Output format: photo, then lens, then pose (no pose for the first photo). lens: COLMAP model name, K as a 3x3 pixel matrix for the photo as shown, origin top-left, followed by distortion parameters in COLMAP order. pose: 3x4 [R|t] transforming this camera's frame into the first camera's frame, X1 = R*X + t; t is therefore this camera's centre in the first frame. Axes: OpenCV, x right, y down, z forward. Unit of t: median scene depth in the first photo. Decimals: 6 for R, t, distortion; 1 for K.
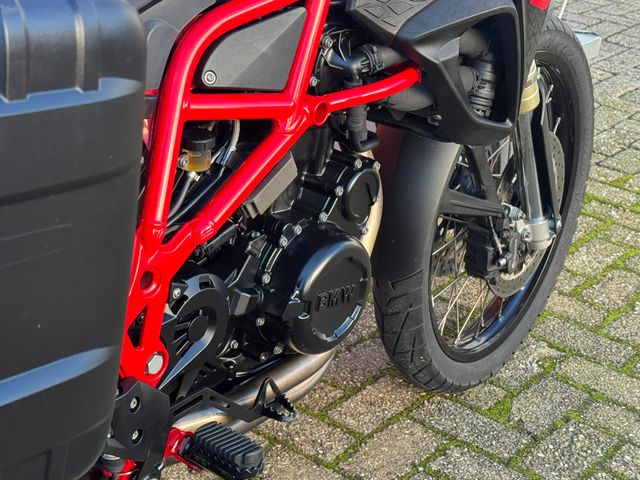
lens RADIAL K [[1308.2, 0, 321.9], [0, 1308.2, 240.7], [0, 0, 1]] dist [0.171190, 0.000000]
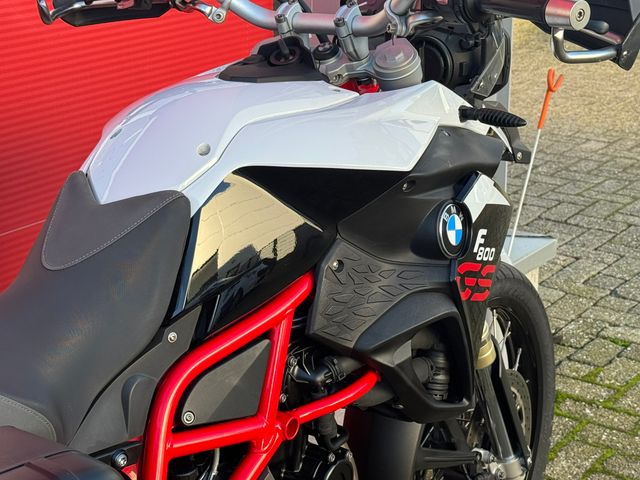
lens RADIAL K [[1308.2, 0, 318.8], [0, 1308.2, 240.2], [0, 0, 1]] dist [0.171190, 0.000000]
pose [[0.995583, -0.093561, 0.007792, 0.024603], [0.093862, 0.990067, -0.104672, -0.119824], [0.002079, 0.104941, 0.994476, -0.101963]]
